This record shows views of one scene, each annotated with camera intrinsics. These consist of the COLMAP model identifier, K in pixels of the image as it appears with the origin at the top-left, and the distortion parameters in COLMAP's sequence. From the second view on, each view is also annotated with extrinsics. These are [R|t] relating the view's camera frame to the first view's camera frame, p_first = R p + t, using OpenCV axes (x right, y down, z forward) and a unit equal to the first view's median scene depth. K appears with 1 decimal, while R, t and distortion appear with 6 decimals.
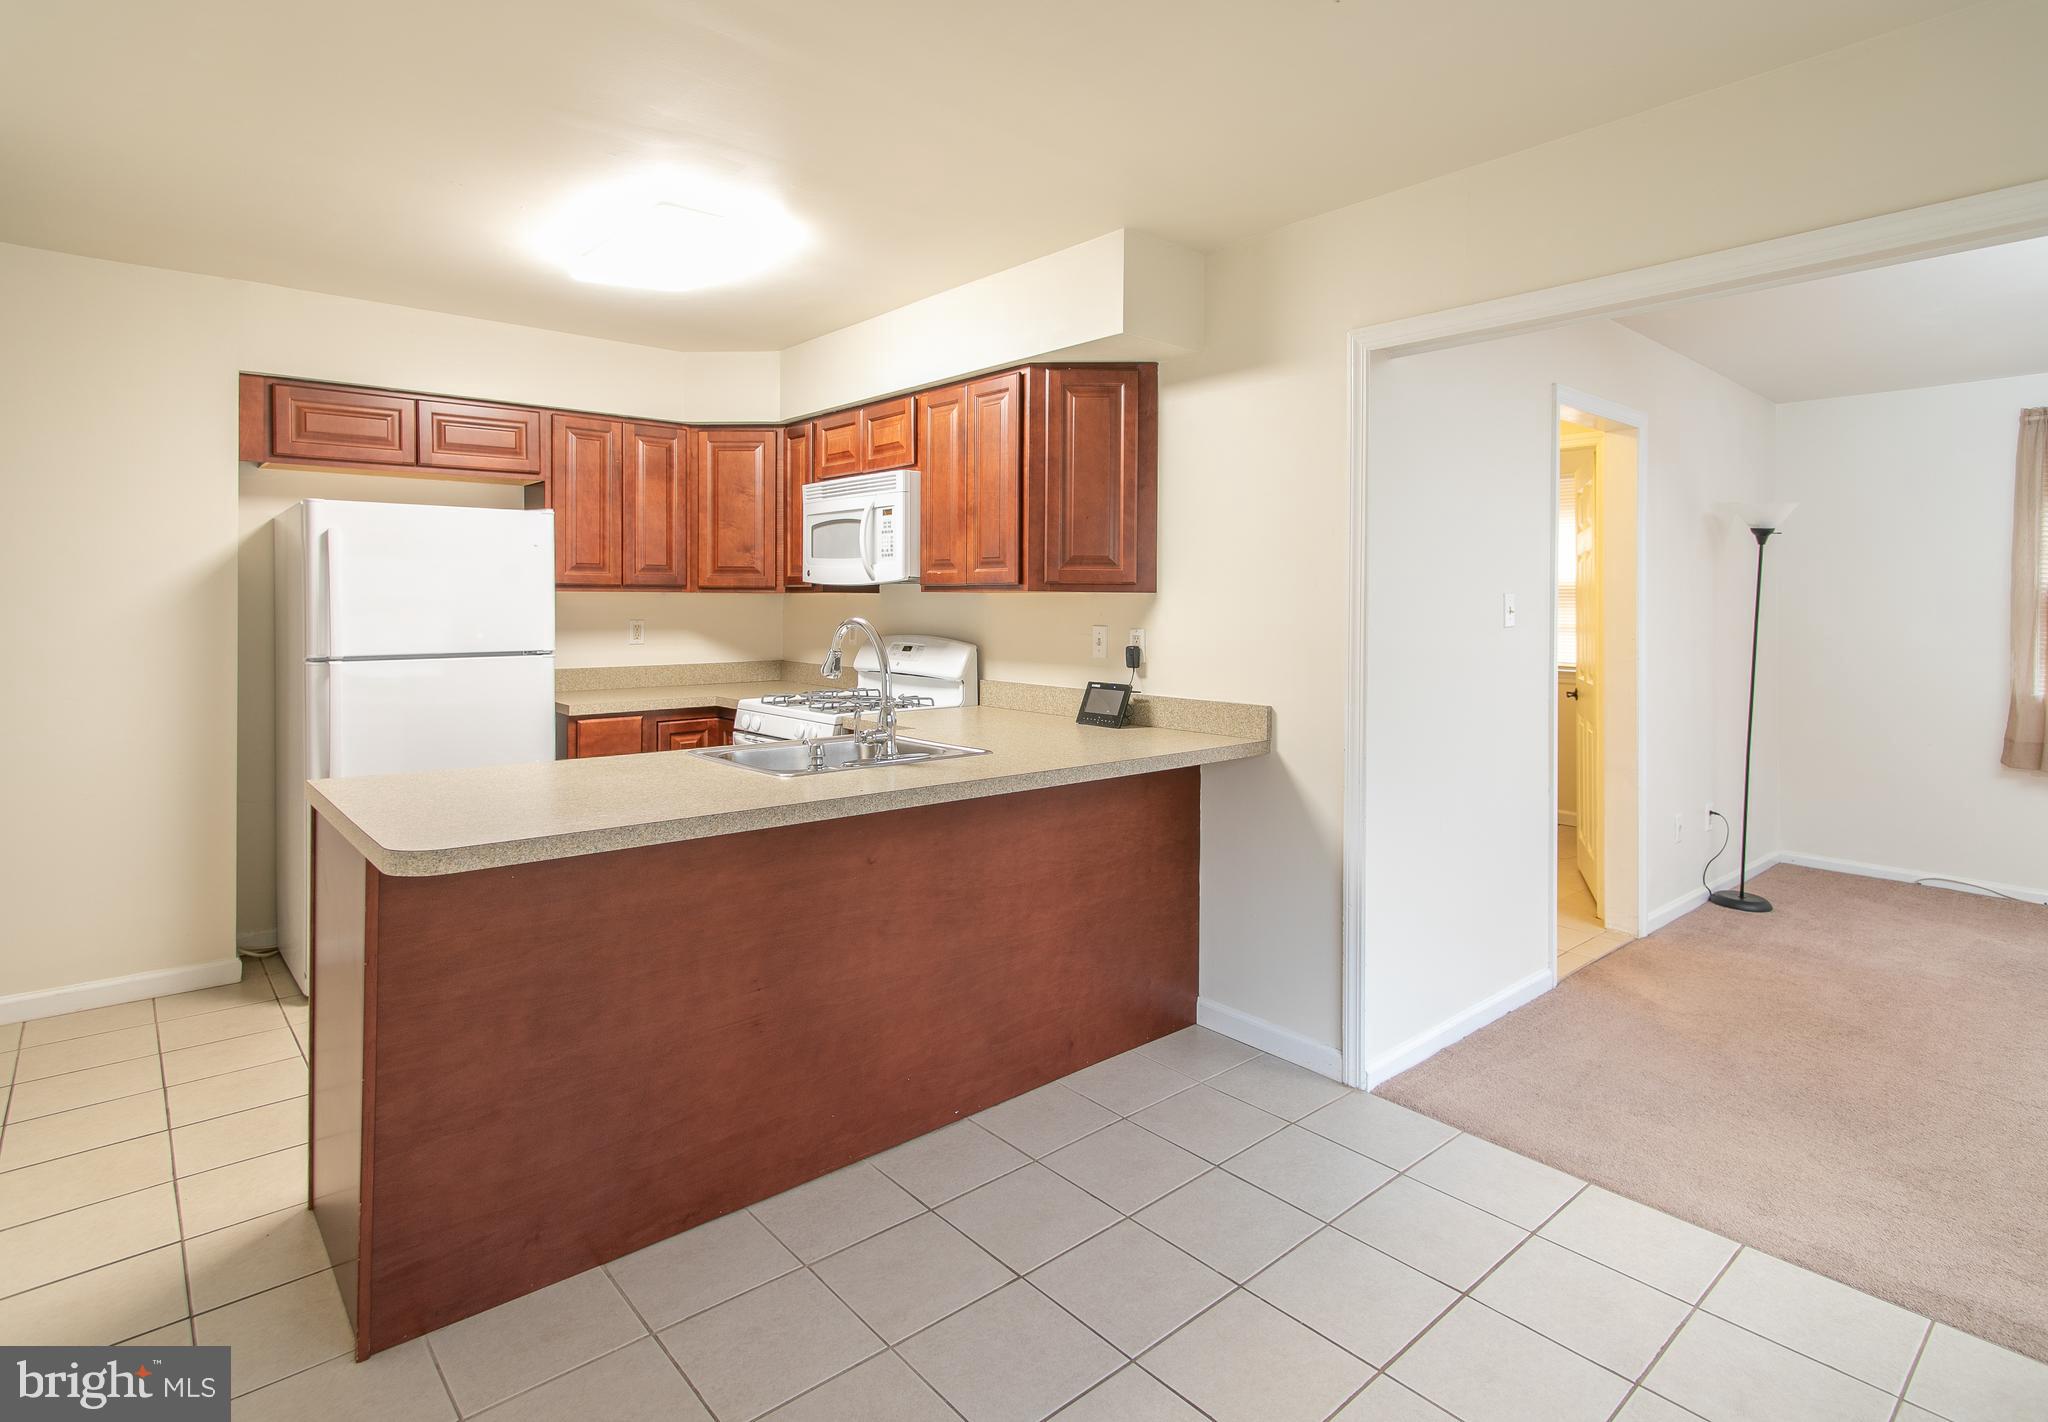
lens RADIAL K [[1024.0, 0, 1035.6], [0, 1024.0, 621.0], [0, 0, 1]] dist [0.004541, 0.000154]
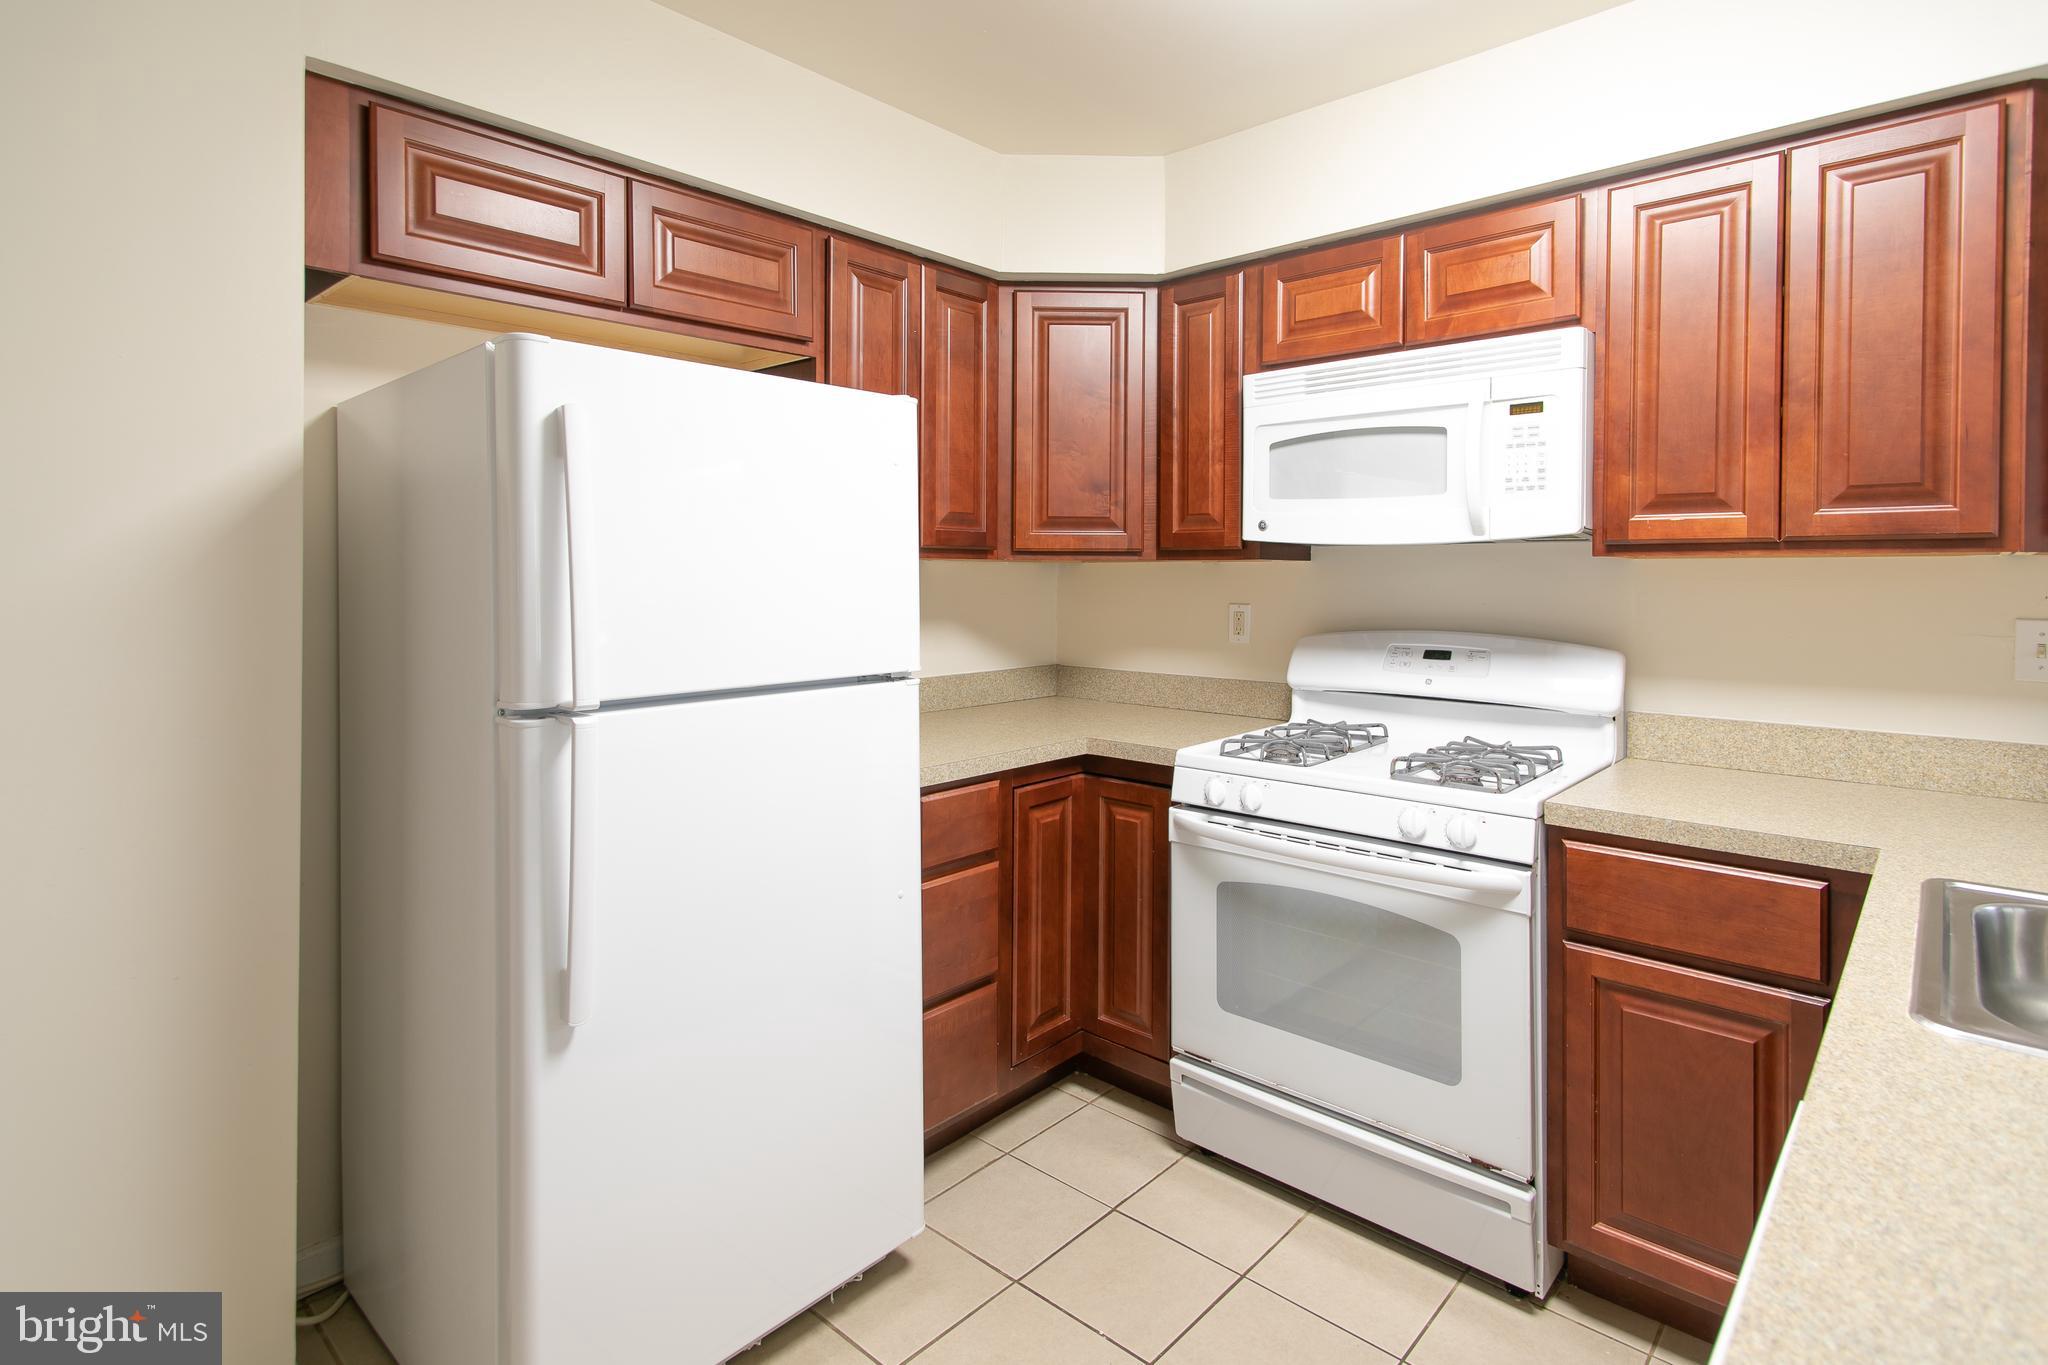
lens RADIAL K [[1036.8, 0, 994.7], [0, 1036.8, 581.2], [0, 0, 1]] dist [0.025138, -0.000294]
pose [[0.996011, -0.002412, 0.089203, -0.427787], [0.003547, 0.999915, -0.012578, -0.008210], [-0.089165, 0.012844, 0.995934, 0.429596]]
